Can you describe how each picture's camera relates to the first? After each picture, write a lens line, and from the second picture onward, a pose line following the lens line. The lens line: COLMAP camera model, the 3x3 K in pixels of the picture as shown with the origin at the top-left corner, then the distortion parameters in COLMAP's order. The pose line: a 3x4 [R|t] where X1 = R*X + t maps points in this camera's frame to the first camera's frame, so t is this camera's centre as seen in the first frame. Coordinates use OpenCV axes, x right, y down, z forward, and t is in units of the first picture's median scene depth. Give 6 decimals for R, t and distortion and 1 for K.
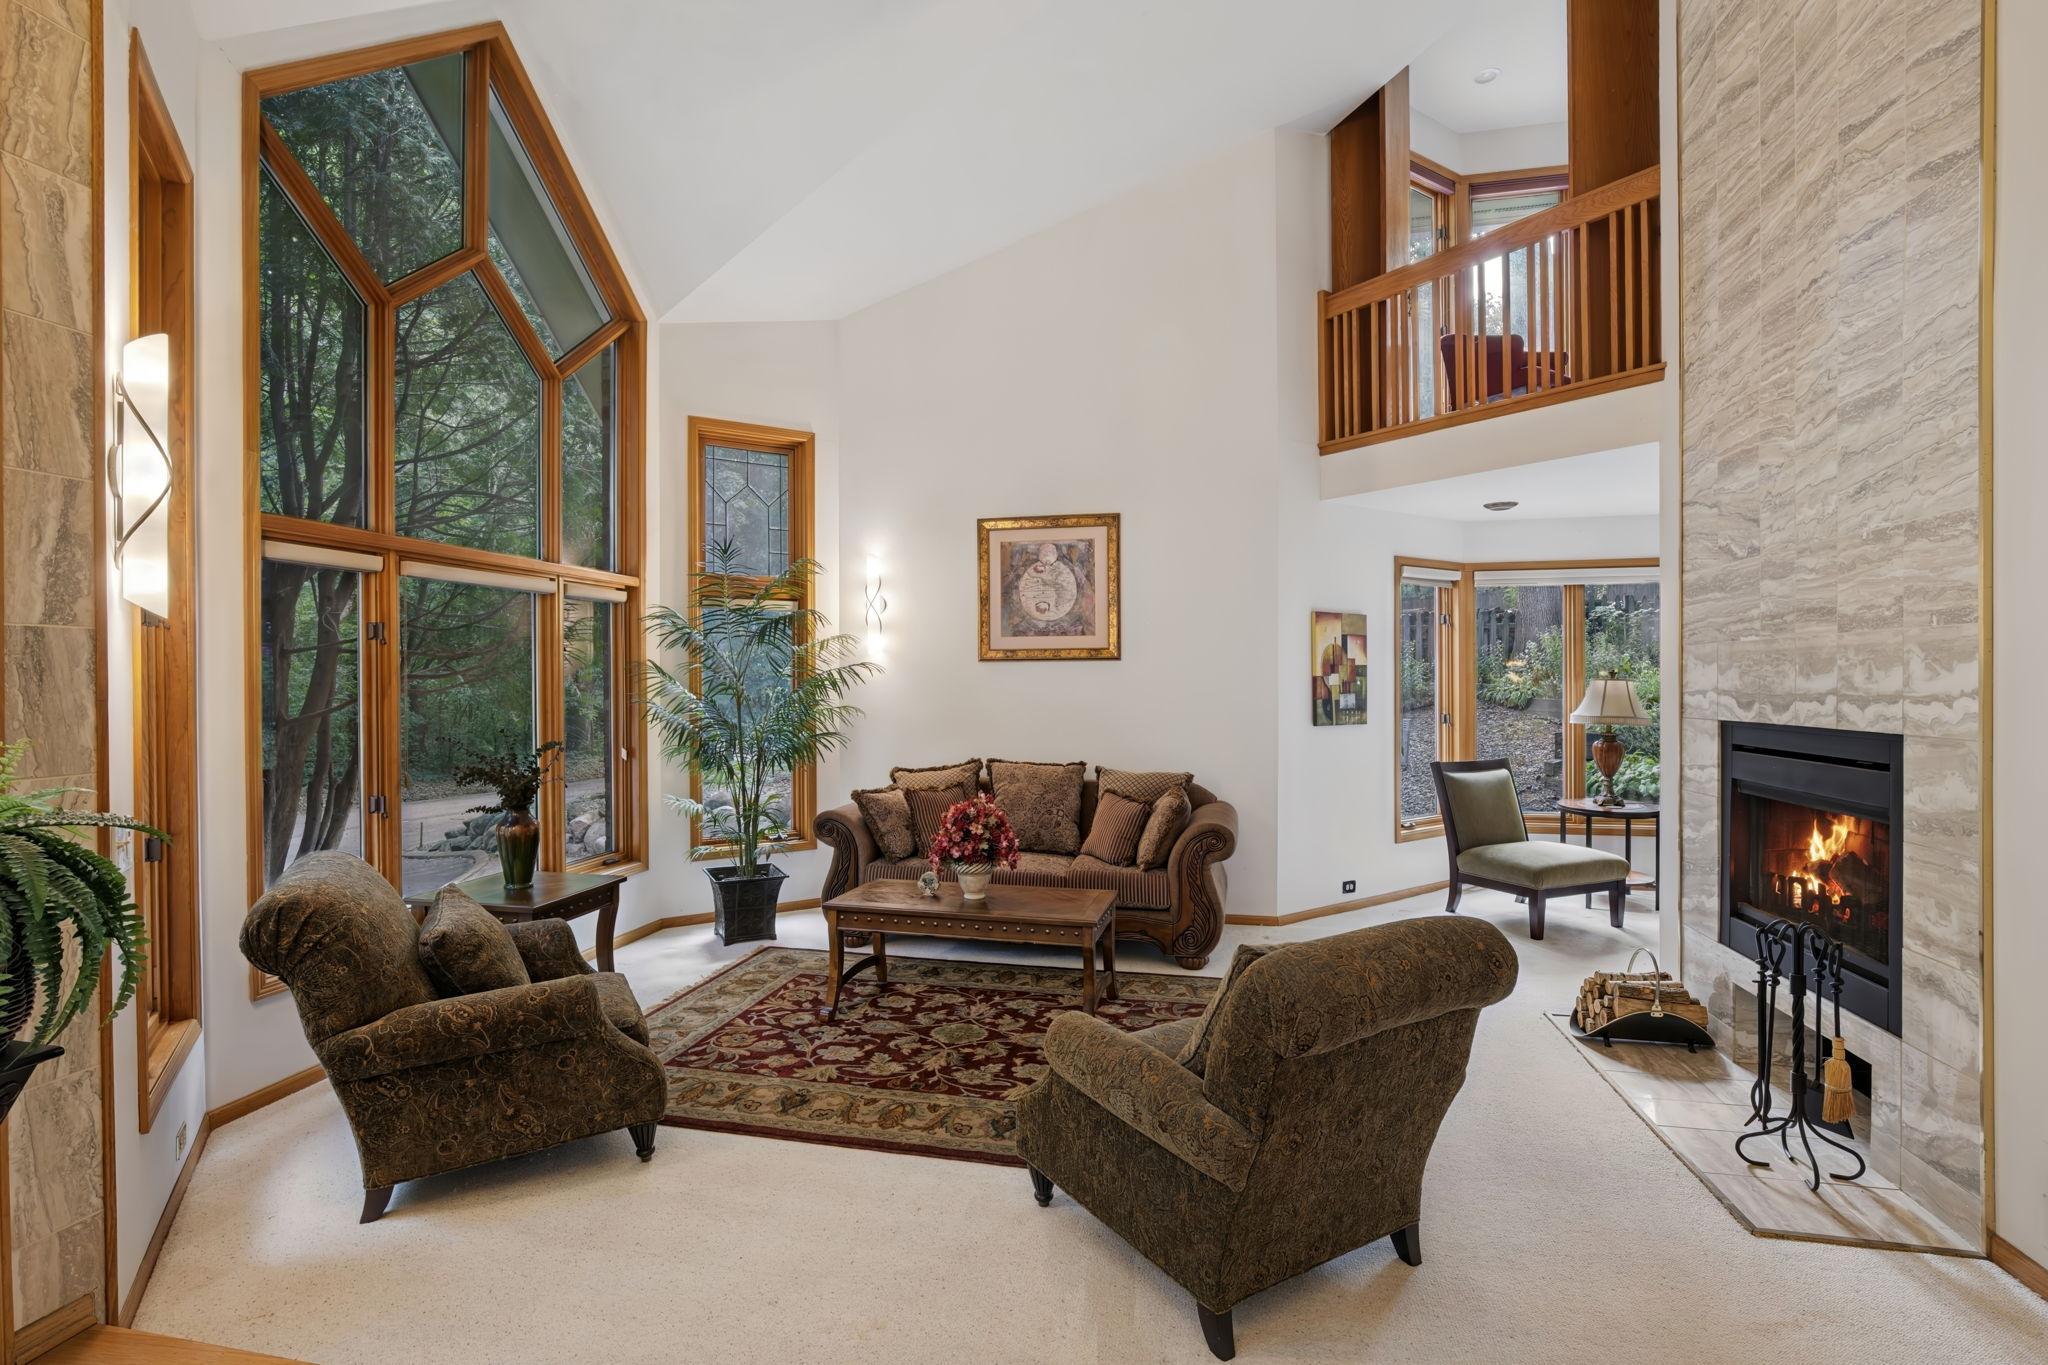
lens RADIAL K [[954.8, 0, 1016.9], [0, 954.8, 684.0], [0, 0, 1]] dist [-0.017240, 0.004784]
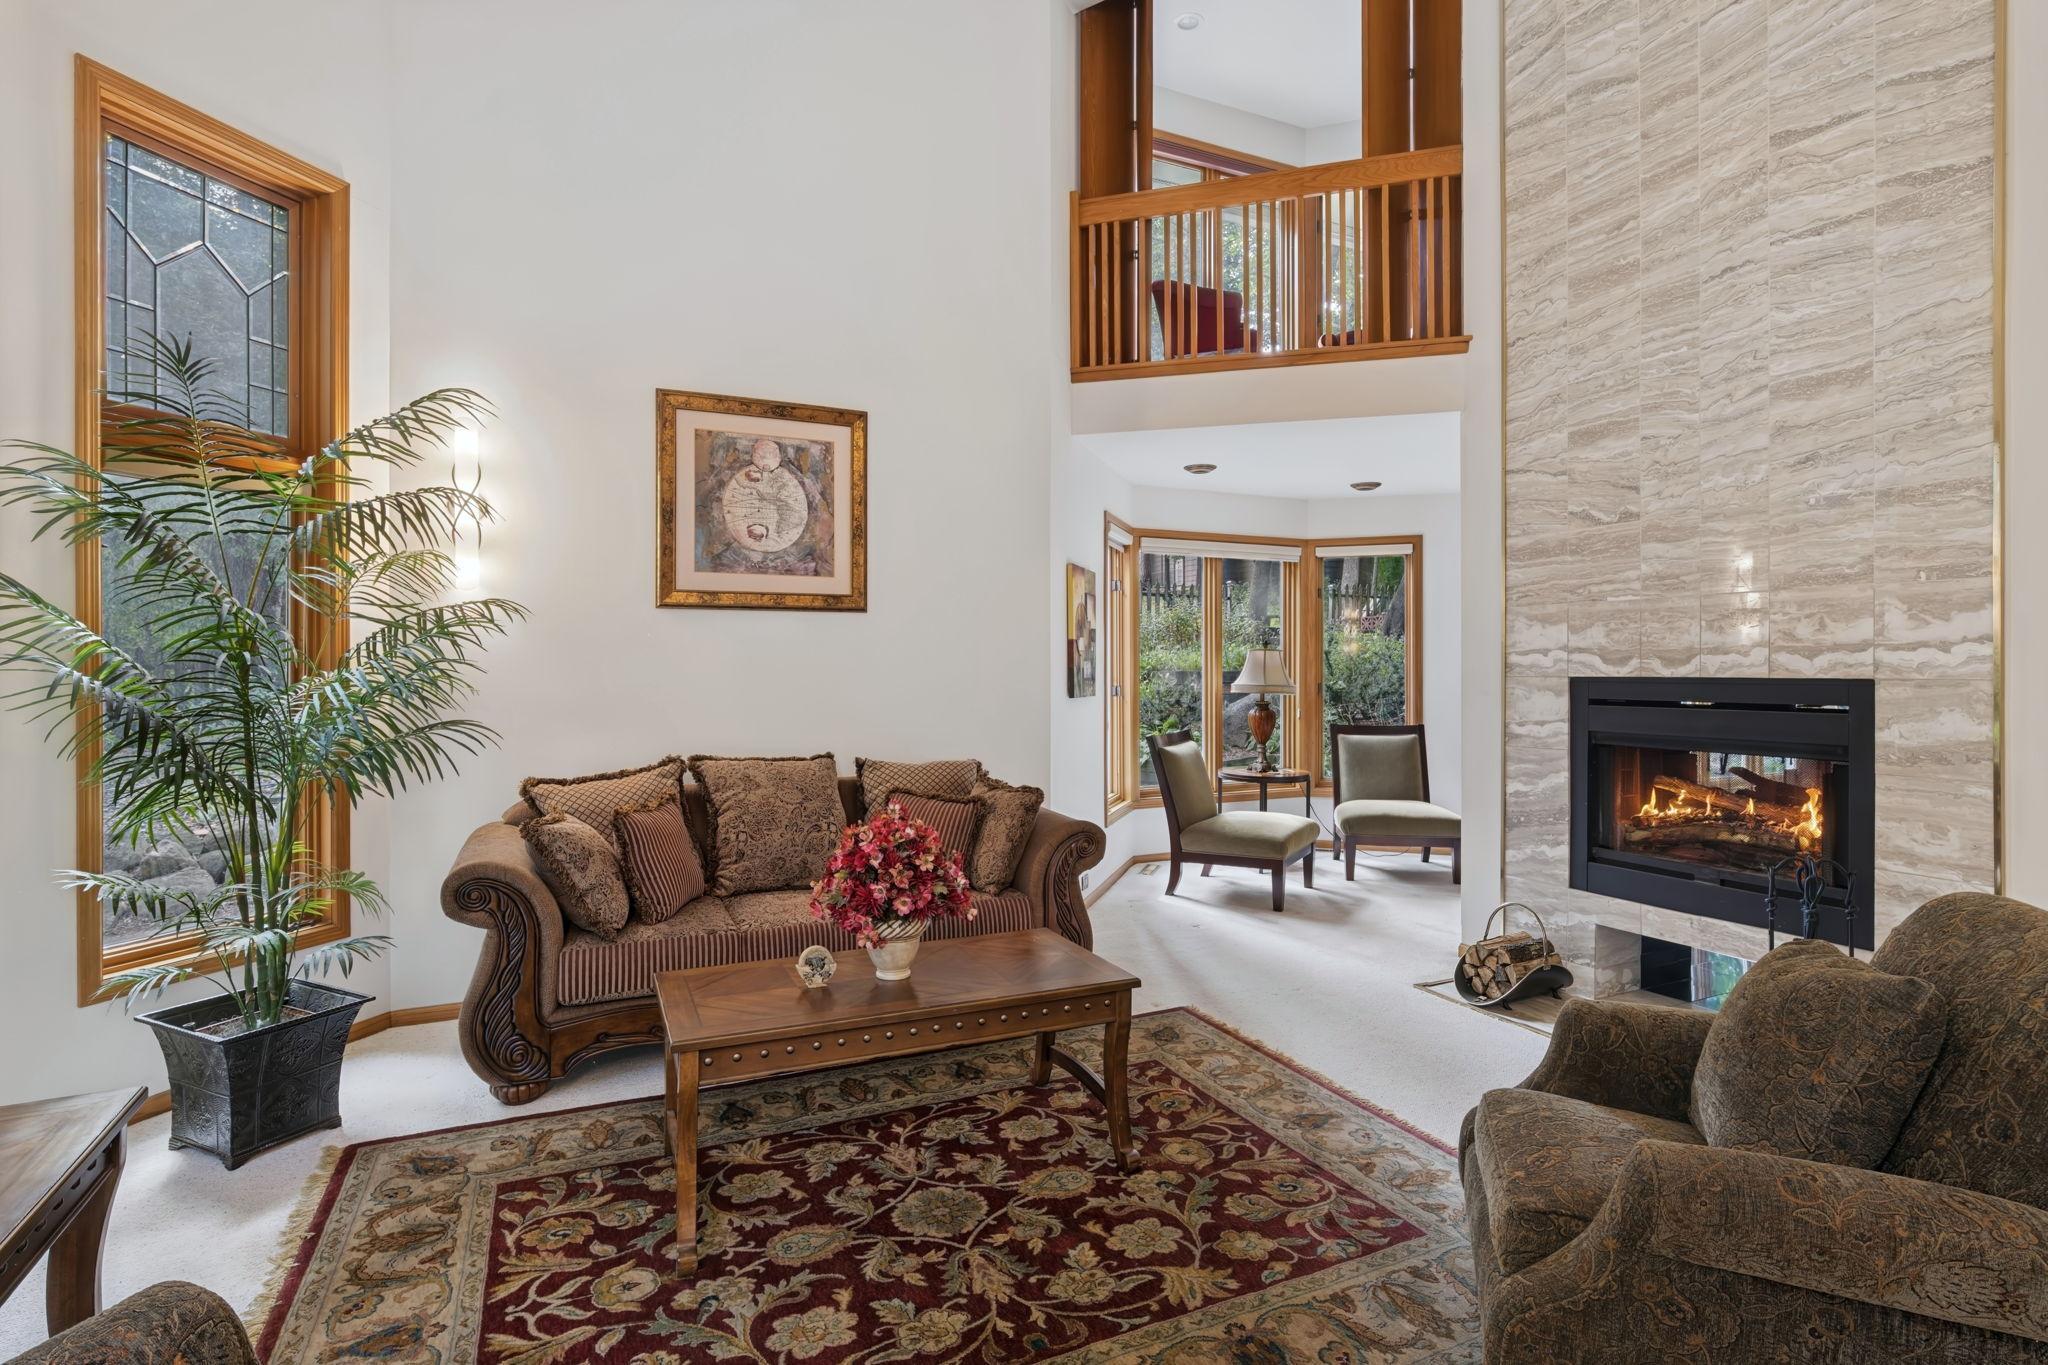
lens RADIAL K [[996.0, 0, 1005.3], [0, 996.0, 666.3], [0, 0, 1]] dist [-0.012918, 0.004685]
pose [[0.788658, 0.004005, 0.614819, -0.364789], [0.000102, 0.999978, -0.006644, 0.028508], [-0.614832, 0.005303, 0.788640, 0.433514]]
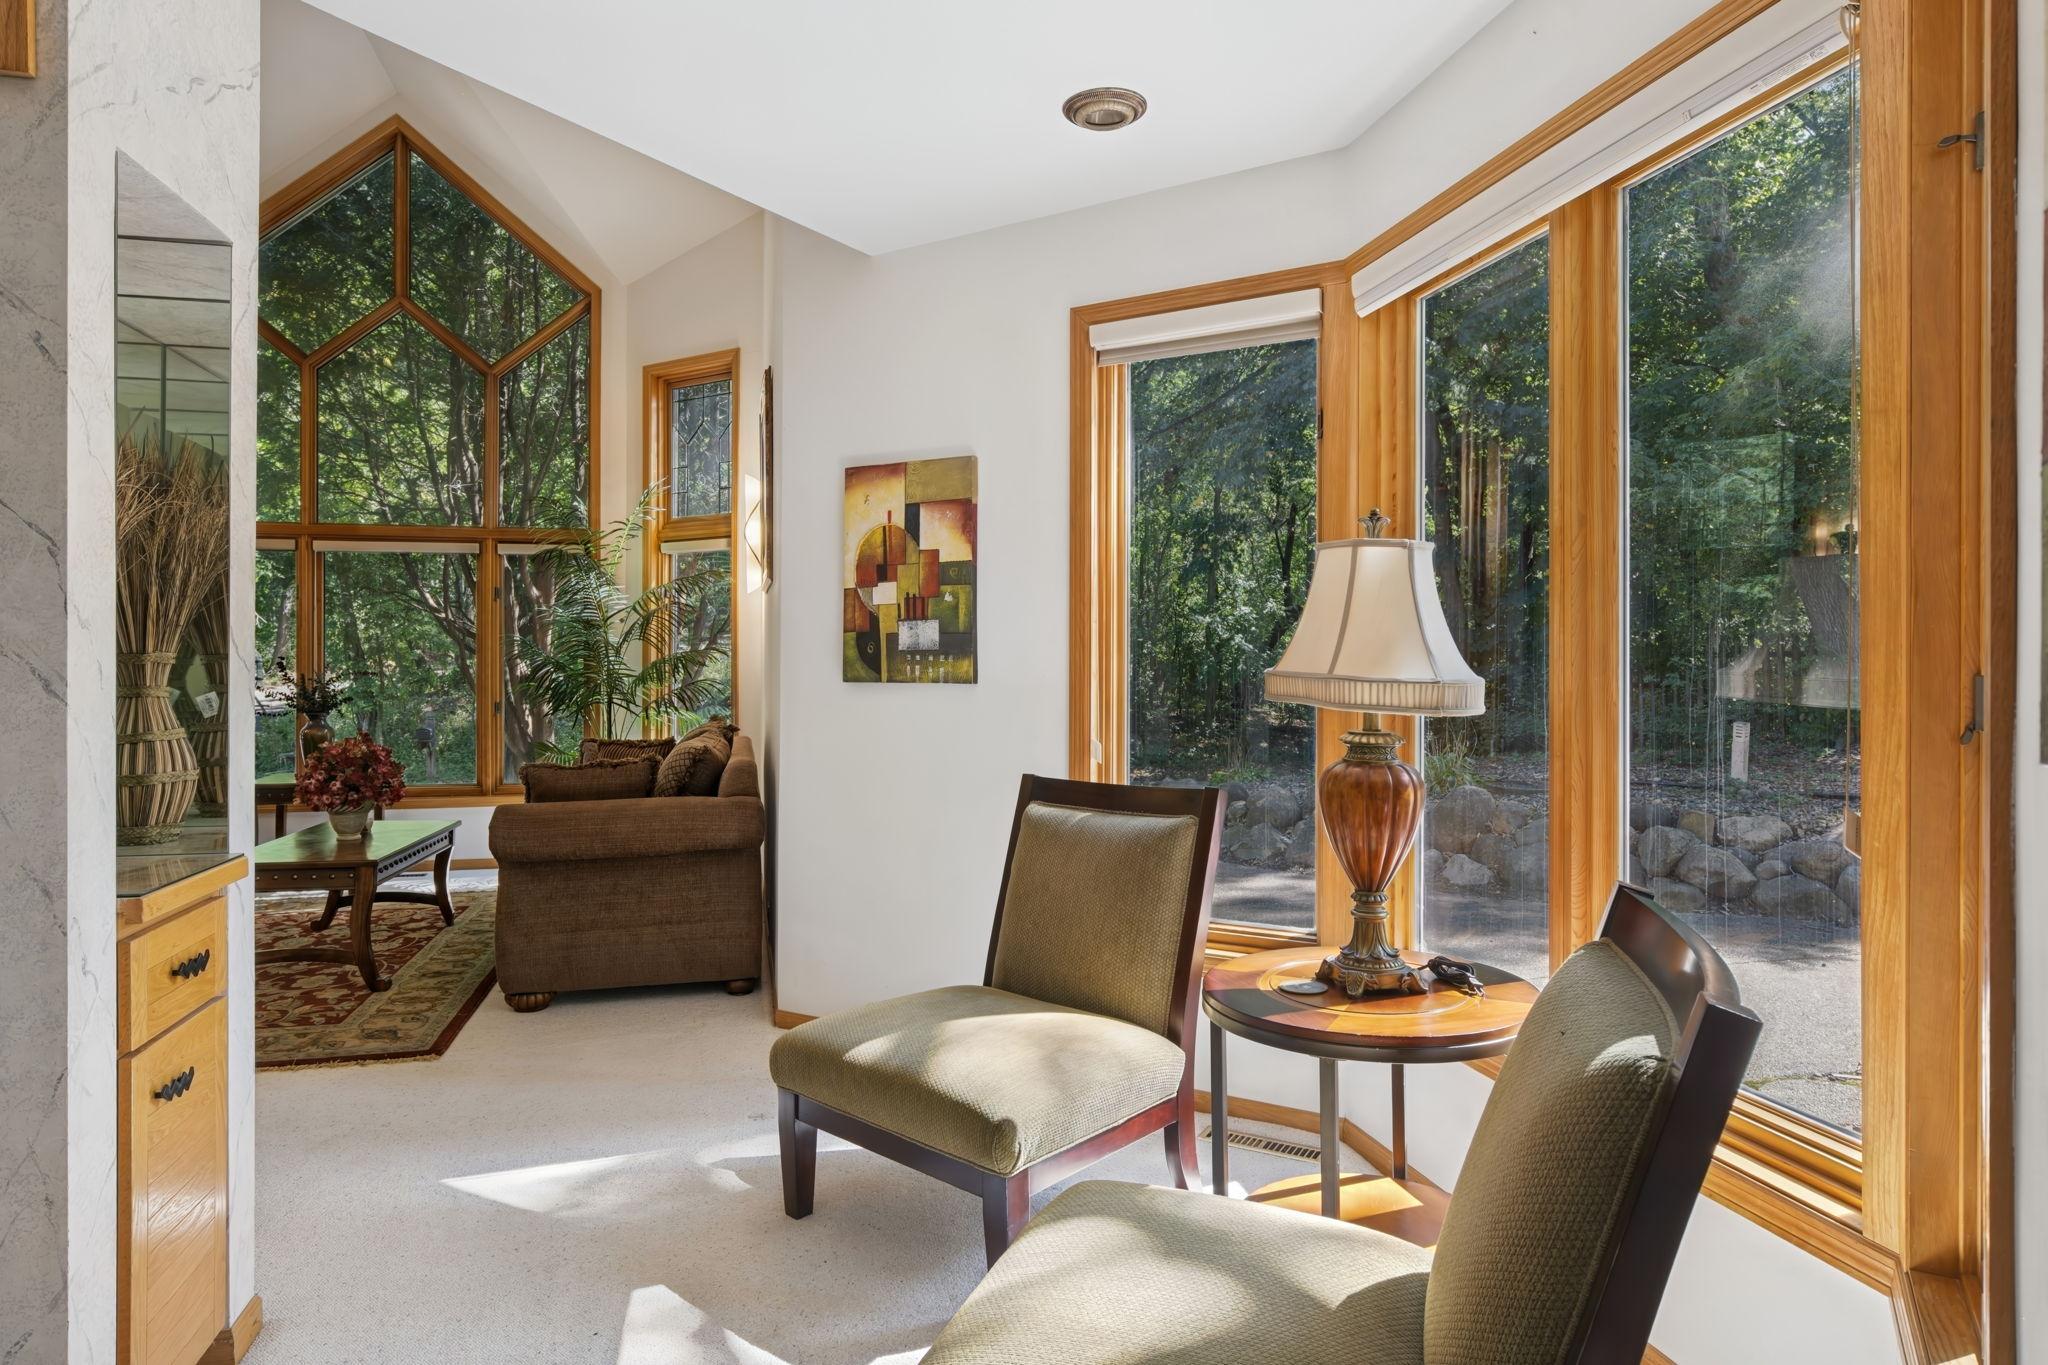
lens RADIAL K [[1275.3, 0, 1019.3], [0, 1275.3, 674.6], [0, 0, 1]] dist [-0.029941, -0.000480]
pose [[0.414562, 0.002132, -0.910019, 1.301894], [0.004426, 0.999981, 0.004359, 0.047793], [0.910010, -0.005835, 0.414545, 1.023668]]
